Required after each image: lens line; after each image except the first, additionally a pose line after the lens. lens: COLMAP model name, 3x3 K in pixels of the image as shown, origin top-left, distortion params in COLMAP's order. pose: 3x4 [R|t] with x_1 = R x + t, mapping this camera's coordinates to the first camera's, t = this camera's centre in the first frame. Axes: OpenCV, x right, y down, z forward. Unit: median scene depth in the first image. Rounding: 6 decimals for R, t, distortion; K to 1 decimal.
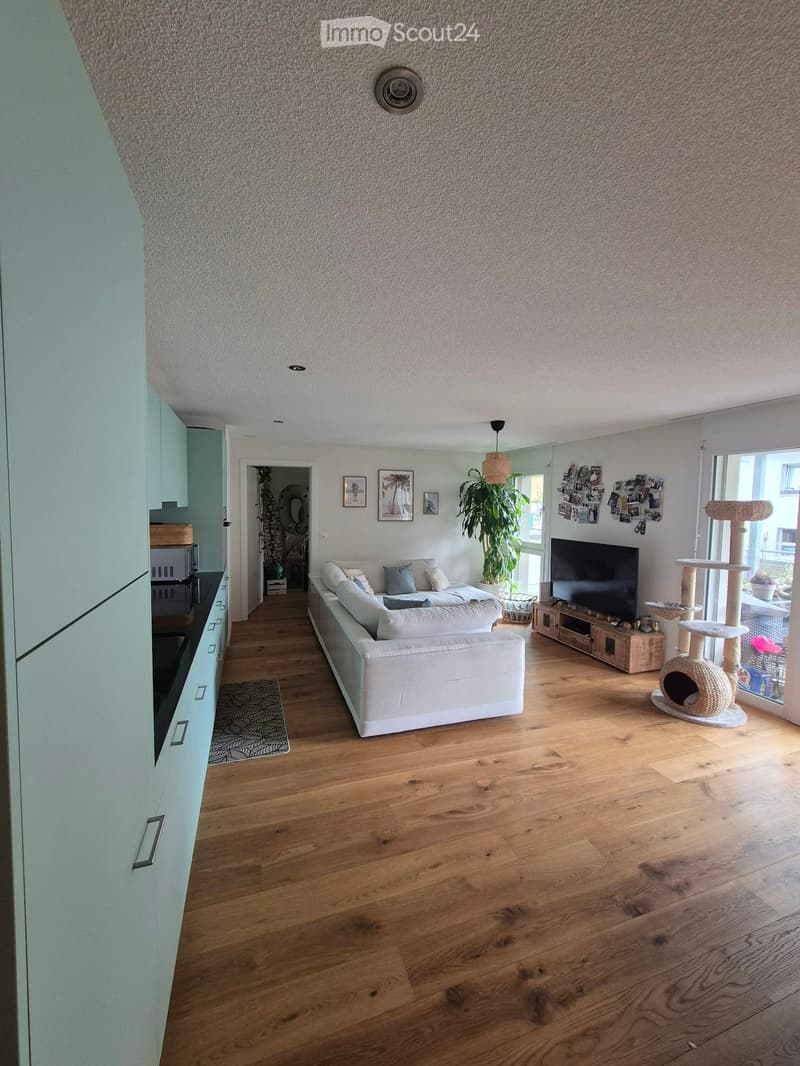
lens RADIAL K [[432.8, 0, 399.2], [0, 432.8, 531.1], [0, 0, 1]] dist [-0.001214, 0.000026]
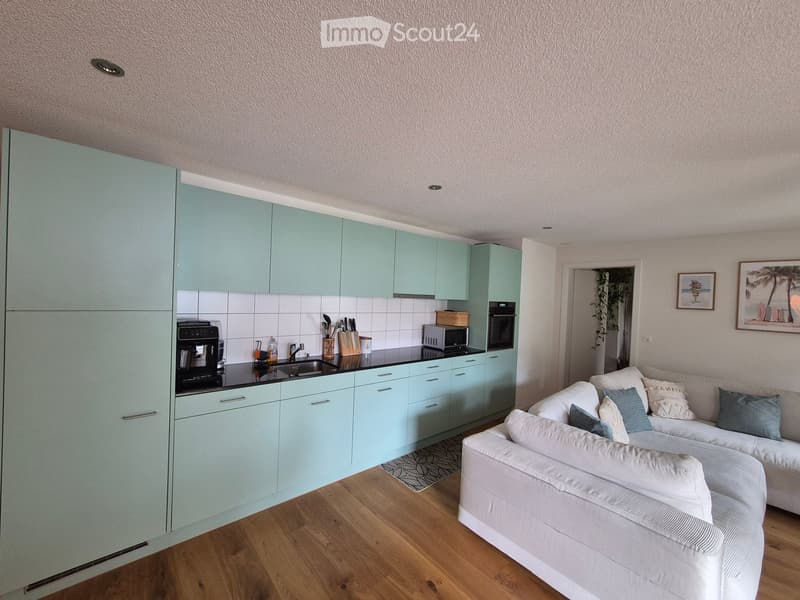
lens RADIAL K [[324.8, 0, 399.4], [0, 324.8, 300.5], [0, 0, 1]] dist [-0.001214, 0.000026]
pose [[0.381222, 0.009002, -0.924440, 0.656746], [-0.090721, 0.995491, -0.027718, -0.010011], [0.920021, 0.094433, 0.380320, 0.612526]]
